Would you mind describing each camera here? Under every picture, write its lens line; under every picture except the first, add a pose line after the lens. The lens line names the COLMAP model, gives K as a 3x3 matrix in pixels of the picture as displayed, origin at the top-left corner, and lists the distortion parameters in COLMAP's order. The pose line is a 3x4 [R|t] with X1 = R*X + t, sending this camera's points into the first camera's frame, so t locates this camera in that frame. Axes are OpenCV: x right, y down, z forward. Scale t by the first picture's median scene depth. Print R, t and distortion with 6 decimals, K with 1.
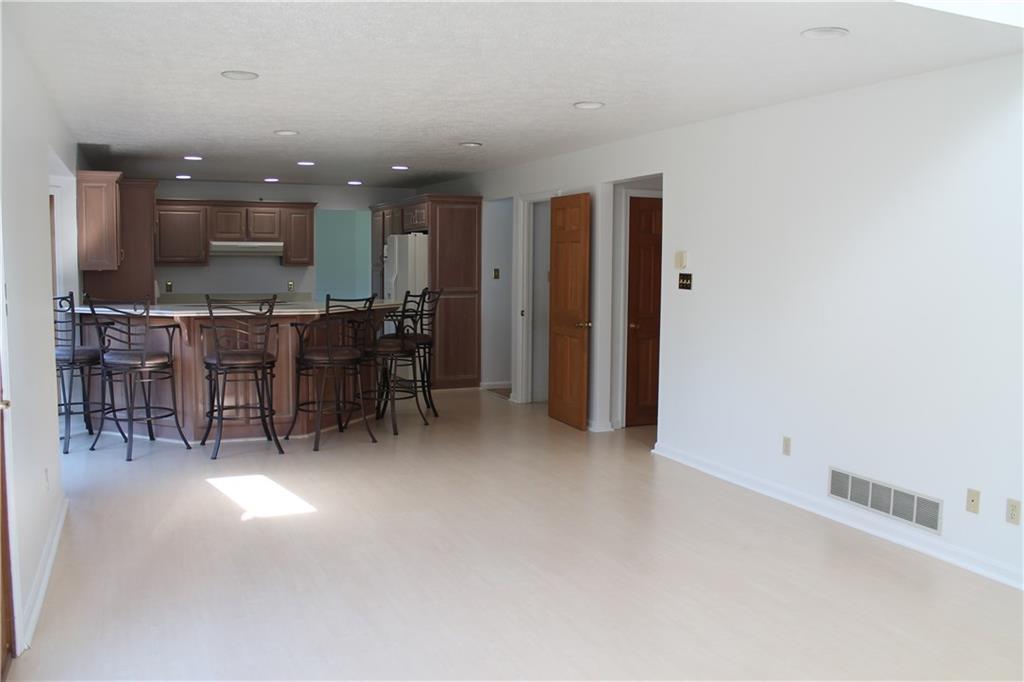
lens RADIAL K [[860.7, 0, 514.3], [0, 860.7, 340.1], [0, 0, 1]] dist [-0.156859, 0.134469]
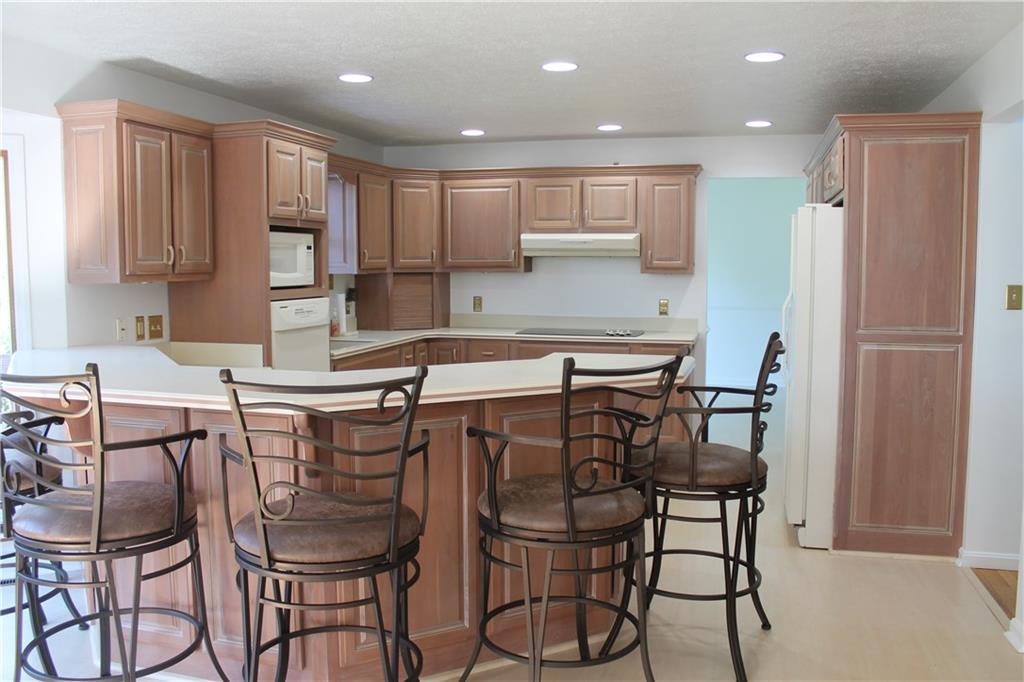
lens RADIAL K [[860.7, 0, 514.3], [0, 860.7, 340.1], [0, 0, 1]] dist [-0.156859, 0.134469]
pose [[0.775893, 0.047889, -0.629044, 0.040195], [-0.051279, 0.998603, 0.012773, -0.045079], [0.628777, 0.022346, 0.777264, 0.493424]]
